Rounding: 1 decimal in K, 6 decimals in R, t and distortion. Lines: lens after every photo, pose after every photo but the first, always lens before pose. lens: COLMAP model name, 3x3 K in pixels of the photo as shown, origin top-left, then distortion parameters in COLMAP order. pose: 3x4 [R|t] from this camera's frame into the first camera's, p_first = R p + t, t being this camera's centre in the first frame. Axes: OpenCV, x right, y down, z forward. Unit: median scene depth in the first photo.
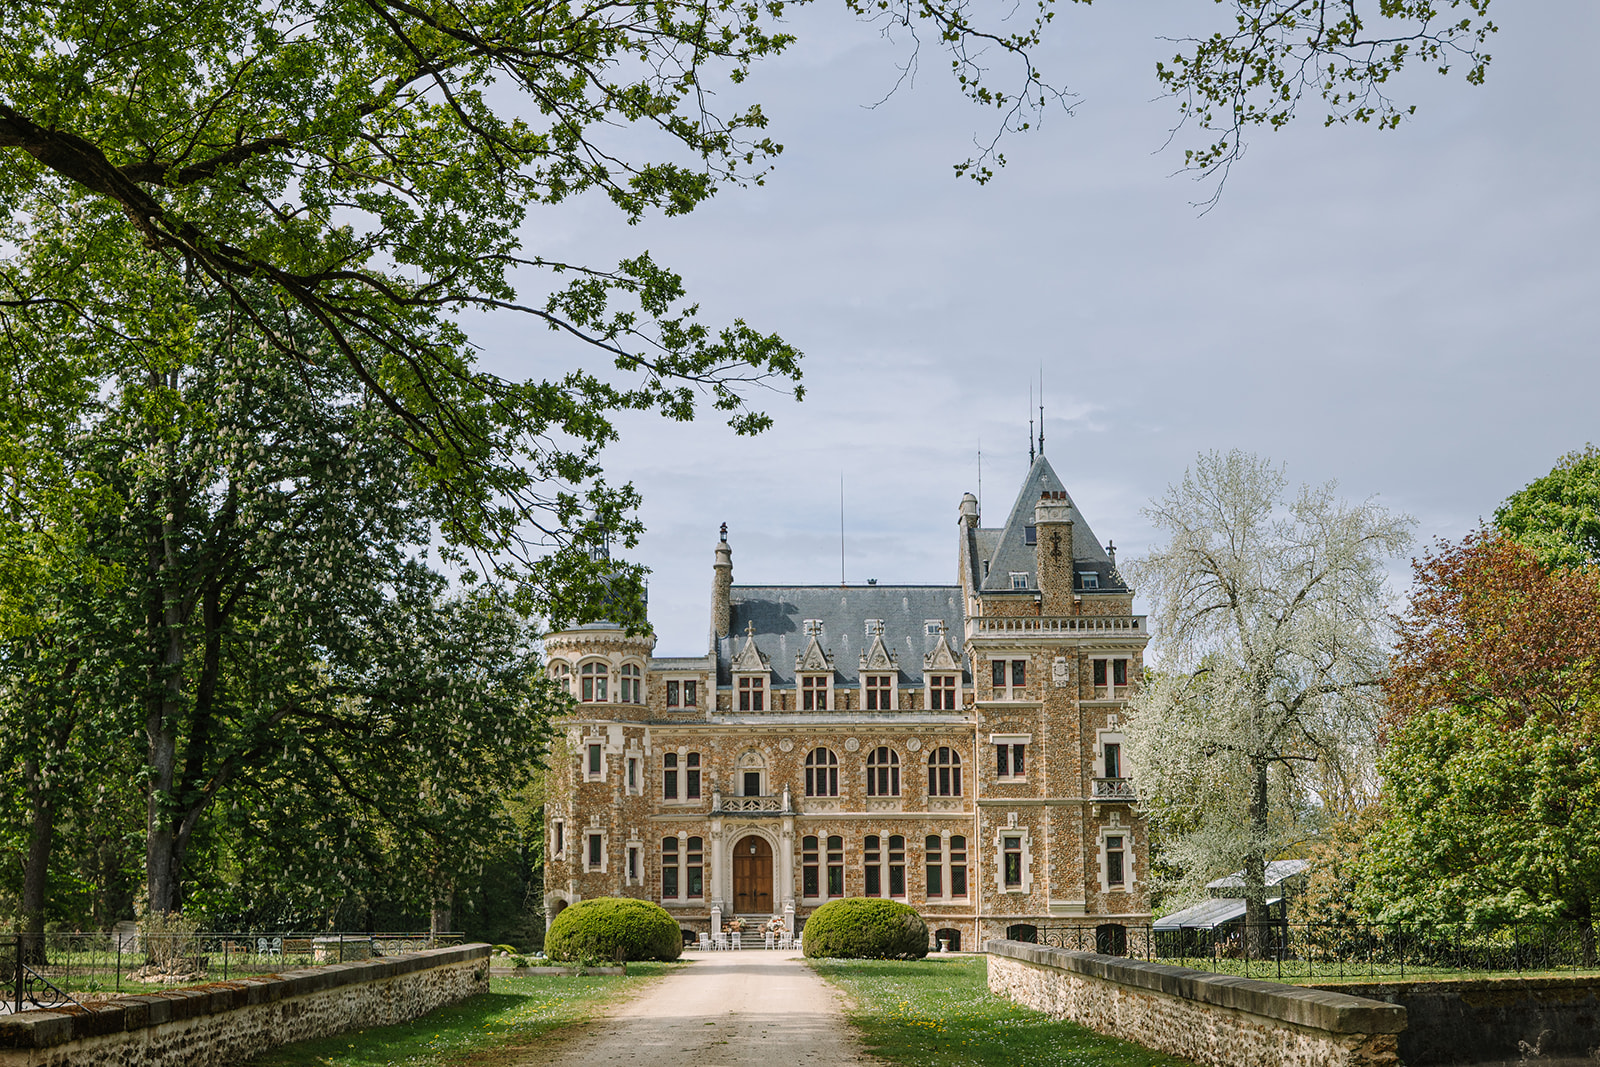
lens RADIAL K [[2819.4, 0, 800.0], [0, 2819.4, 533.5], [0, 0, 1]] dist [-0.102736, -0.042337]
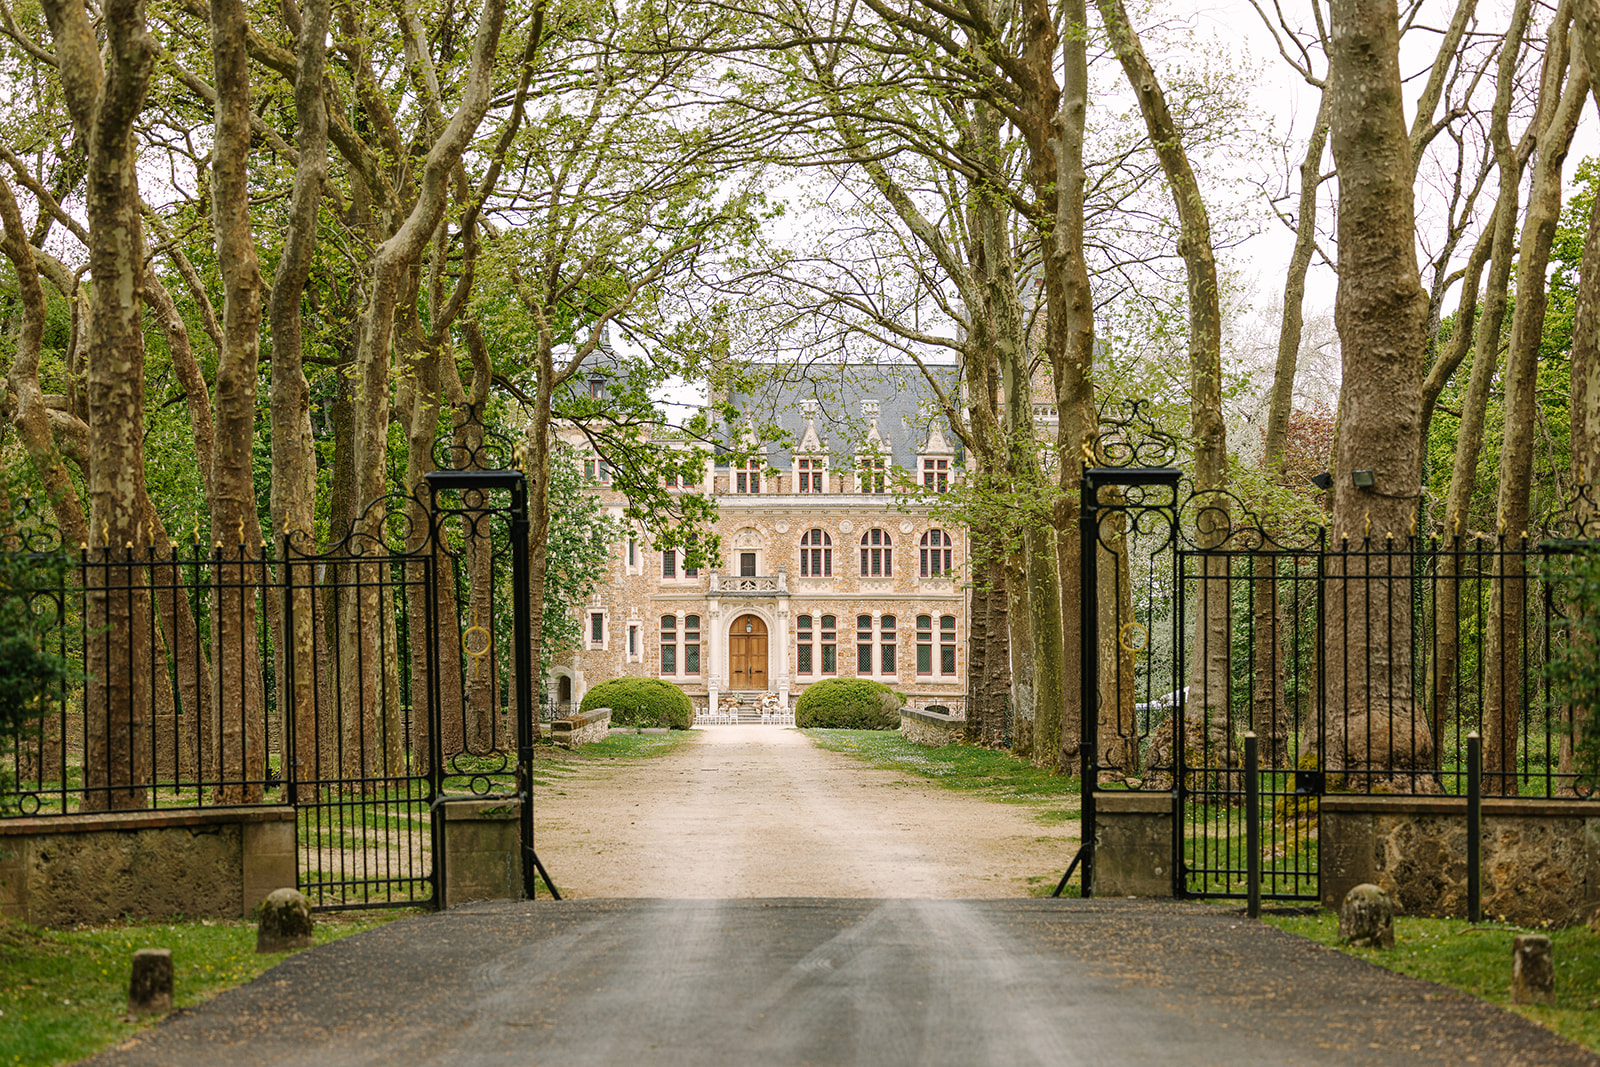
lens RADIAL K [[3343.1, 0, 800.0], [0, 3343.1, 533.5], [0, 0, 1]] dist [-0.011973, -0.044675]
pose [[0.999982, 0.005873, 0.001393, -0.000004], [-0.005973, 0.996070, 0.088368, -0.030045], [-0.000868, -0.088375, 0.996087, -0.213454]]
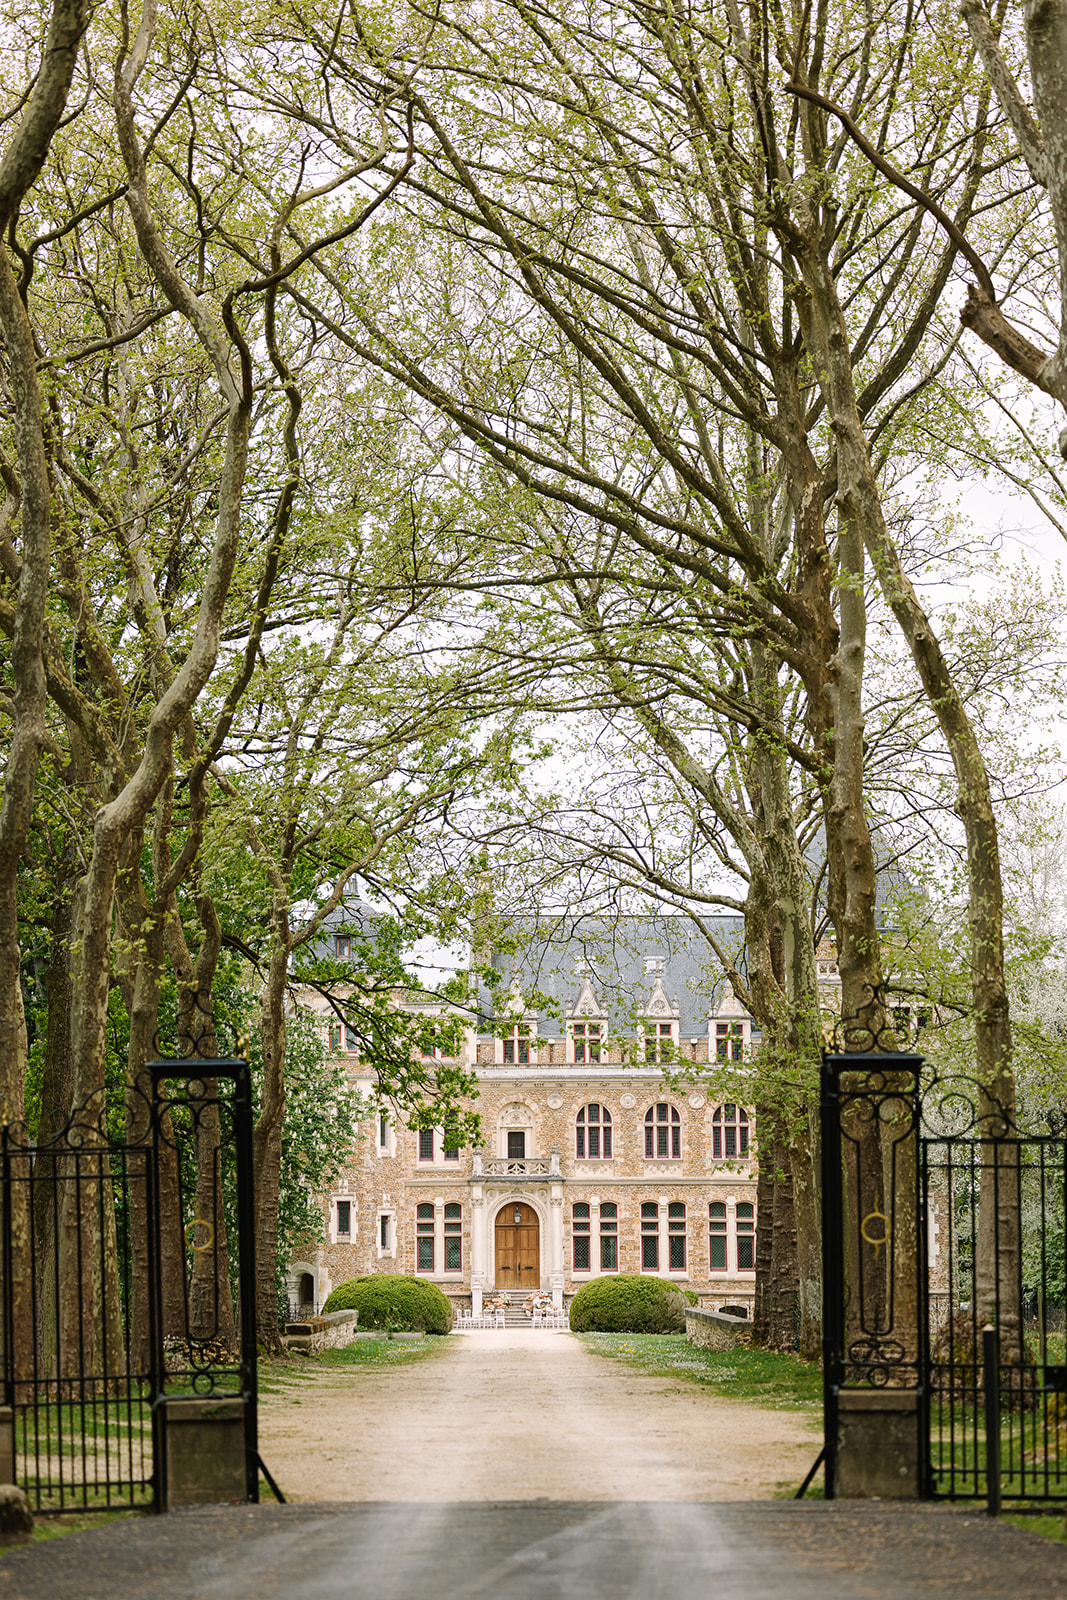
lens RADIAL K [[3840.3, 0, 533.5], [0, 3840.3, 800.0], [0, 0, 1]] dist [0.001762, -1.071848]
pose [[0.999941, 0.001197, -0.010820, 0.001474], [-0.001105, 0.999963, 0.008553, -0.031644], [0.010830, -0.008541, 0.999905, -0.226248]]
